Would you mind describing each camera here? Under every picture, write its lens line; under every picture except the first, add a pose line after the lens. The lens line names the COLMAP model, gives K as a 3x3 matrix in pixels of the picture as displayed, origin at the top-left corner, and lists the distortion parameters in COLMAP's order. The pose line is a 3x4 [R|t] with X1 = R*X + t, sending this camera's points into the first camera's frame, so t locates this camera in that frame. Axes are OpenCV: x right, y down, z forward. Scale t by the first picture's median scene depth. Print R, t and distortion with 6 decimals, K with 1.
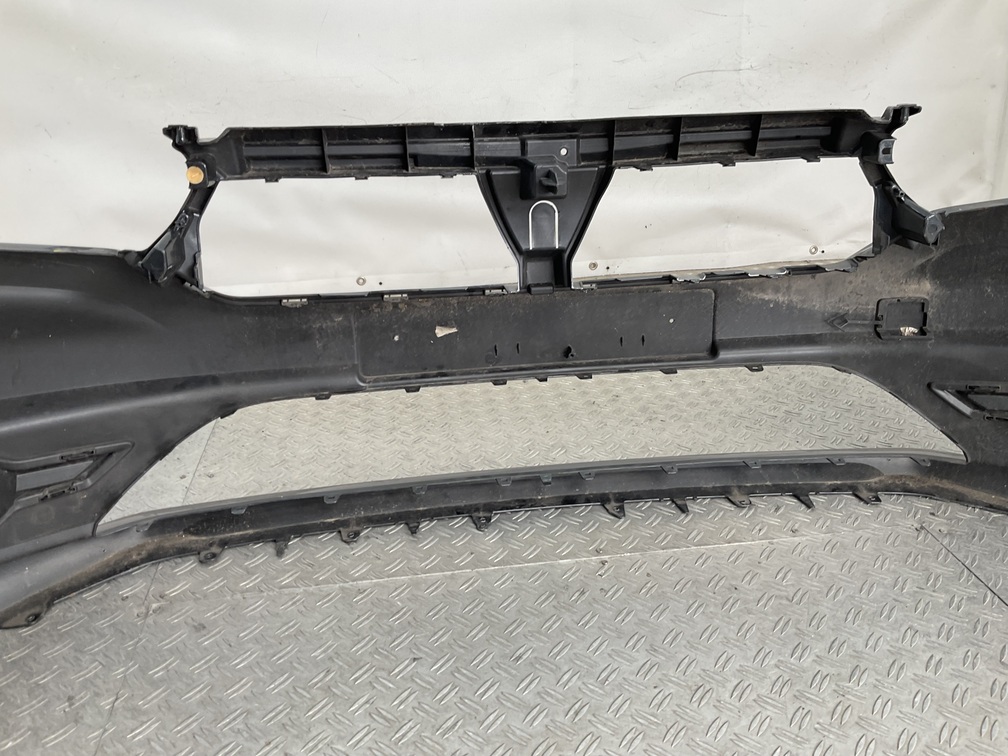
lens RADIAL K [[831.5, 0, 506.1], [0, 831.5, 373.8], [0, 0, 1]] dist [0.136309, -0.283782]
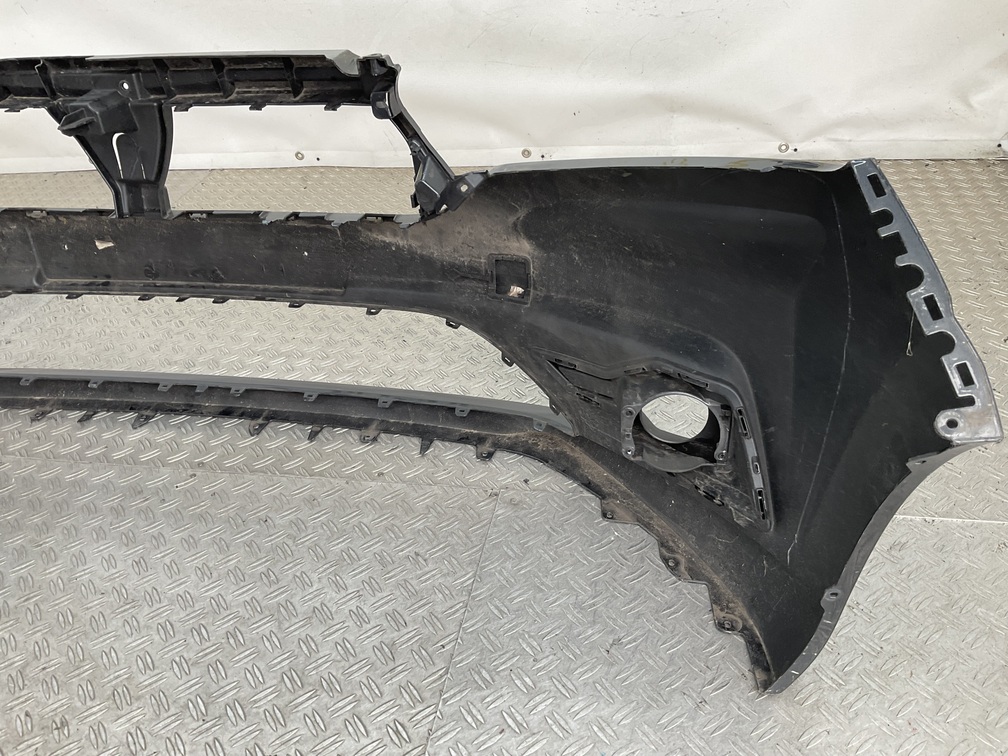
lens RADIAL K [[821.2, 0, 504.0], [0, 821.2, 378.0], [0, 0, 1]] dist [0.055082, -0.090949]
pose [[0.948162, 0.137888, -0.286313, 0.740795], [-0.076932, 0.973758, 0.214191, -0.151219], [0.308333, -0.181061, 0.933888, 0.129319]]
